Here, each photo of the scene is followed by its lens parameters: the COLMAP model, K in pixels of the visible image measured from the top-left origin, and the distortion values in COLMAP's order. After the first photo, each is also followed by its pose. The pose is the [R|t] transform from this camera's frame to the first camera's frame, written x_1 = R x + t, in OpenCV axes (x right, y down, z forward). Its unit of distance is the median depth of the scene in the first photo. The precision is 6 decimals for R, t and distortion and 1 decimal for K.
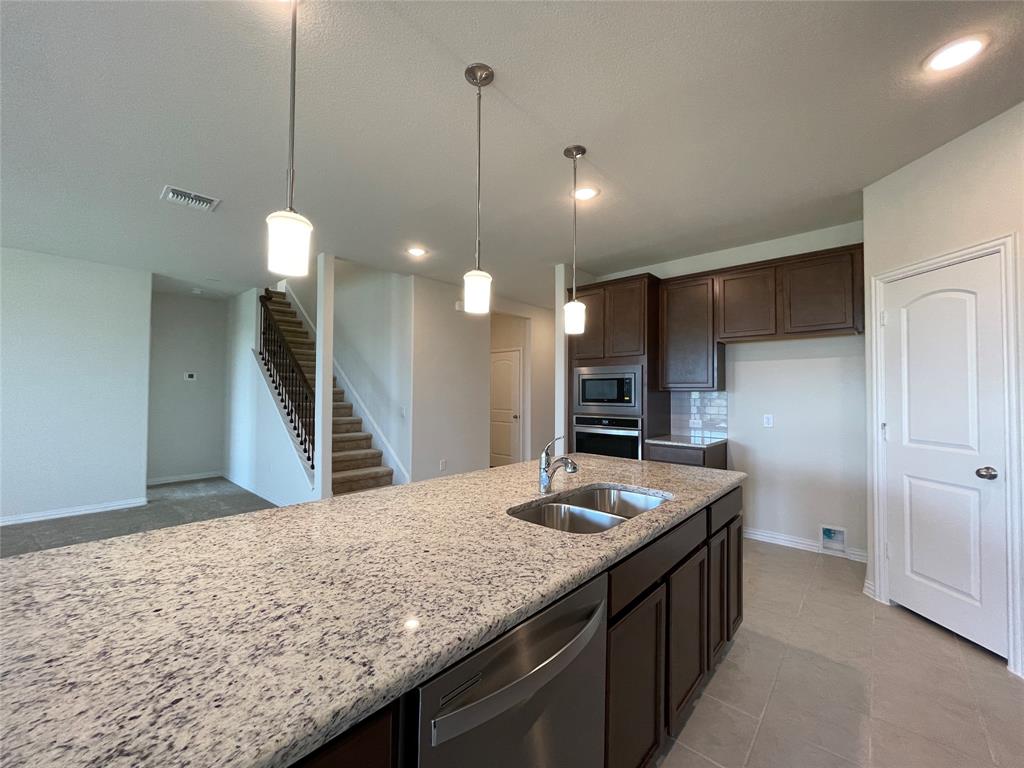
lens RADIAL K [[412.4, 0, 508.9], [0, 412.4, 382.1], [0, 0, 1]] dist [-0.003777, -0.000171]
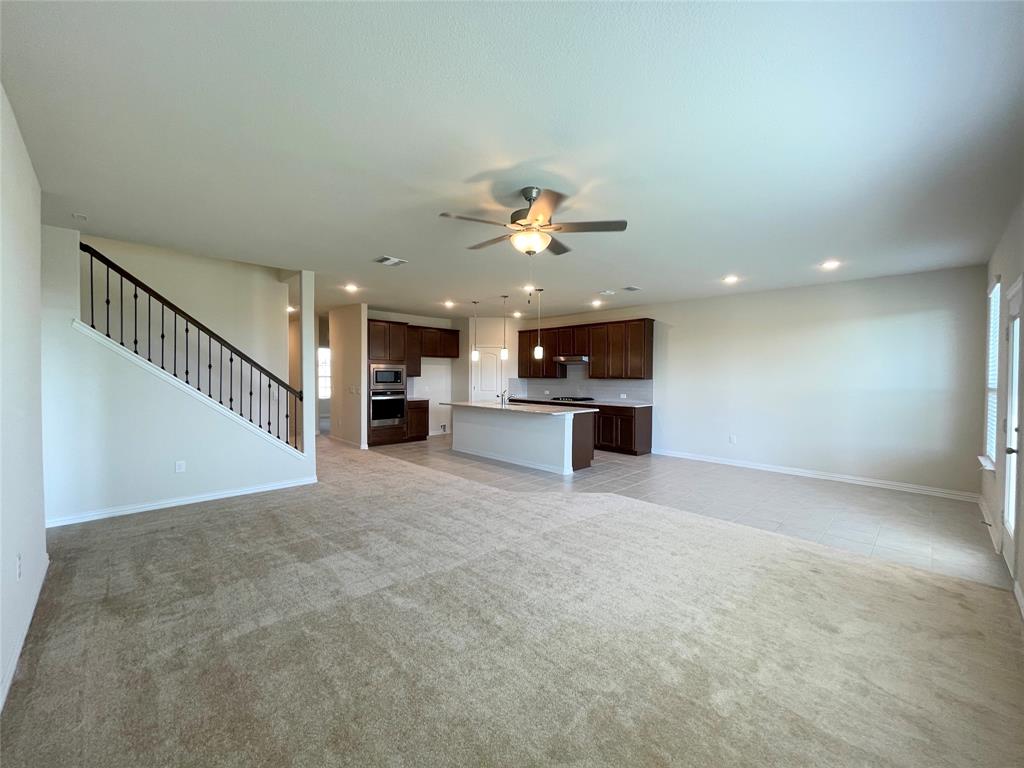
lens RADIAL K [[412.4, 0, 508.9], [0, 412.4, 382.1], [0, 0, 1]] dist [-0.003777, -0.000171]
pose [[0.063865, -0.022875, 0.997696, -1.746160], [-0.032394, 0.999163, 0.024982, -0.024569], [-0.997433, -0.033914, 0.063071, 0.312467]]
